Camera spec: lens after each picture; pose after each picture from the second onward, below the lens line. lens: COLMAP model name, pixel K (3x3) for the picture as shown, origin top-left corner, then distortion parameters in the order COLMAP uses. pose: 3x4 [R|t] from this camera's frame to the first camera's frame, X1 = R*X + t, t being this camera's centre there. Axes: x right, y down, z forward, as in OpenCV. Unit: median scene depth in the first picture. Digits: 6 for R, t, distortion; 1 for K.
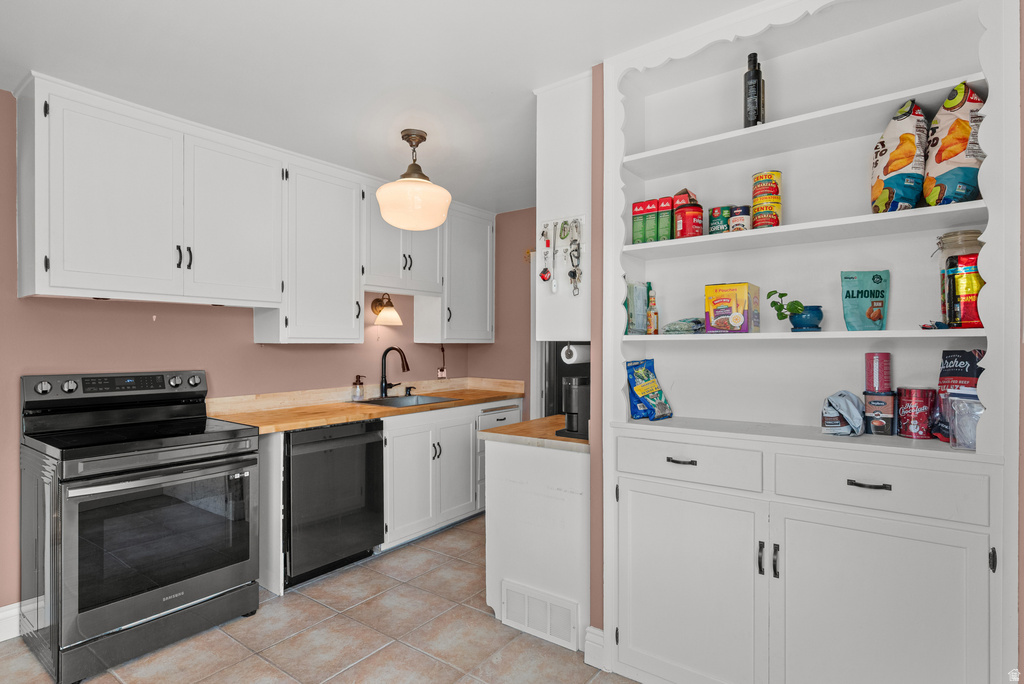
lens RADIAL K [[551.7, 0, 515.6], [0, 551.7, 347.0], [0, 0, 1]] dist [-0.002786, -0.000578]
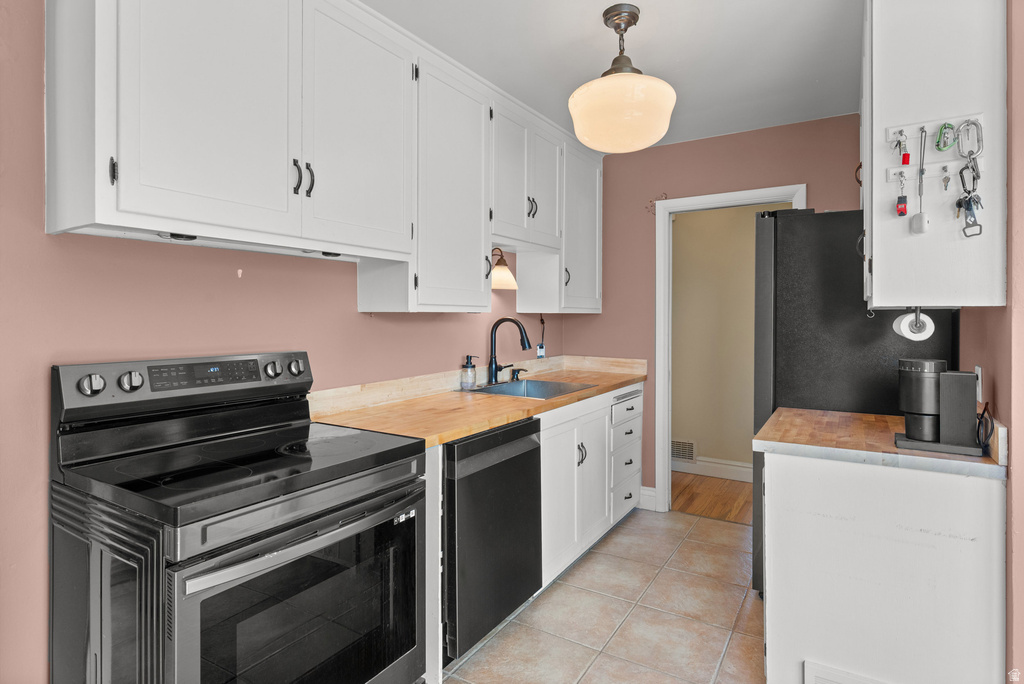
lens RADIAL K [[551.7, 0, 503.0], [0, 551.7, 317.5], [0, 0, 1]] dist [-0.002786, -0.000578]
pose [[0.996755, -0.000946, 0.080492, -0.400442], [0.001315, 0.999989, -0.004536, 0.003982], [-0.080487, 0.004627, 0.996745, 0.321164]]
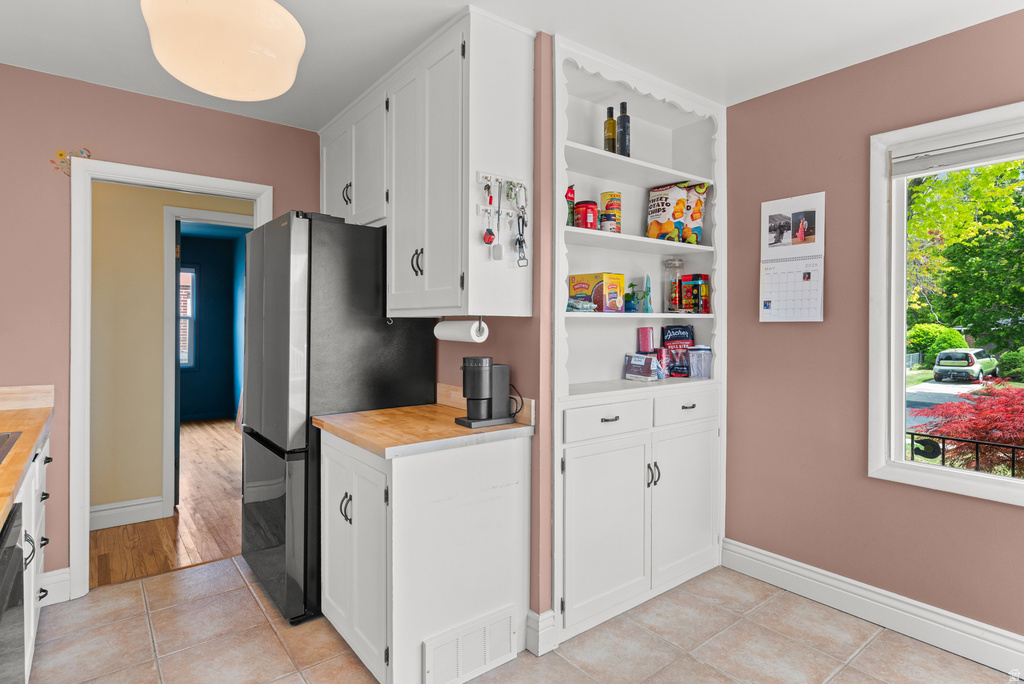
lens RADIAL K [[551.7, 0, 531.0], [0, 551.7, 326.5], [0, 0, 1]] dist [-0.002786, -0.000578]
pose [[0.235841, -0.001849, 0.971790, -0.628927], [0.001253, 0.999998, 0.001598, 0.003750], [-0.971791, 0.000841, 0.235843, 0.623349]]
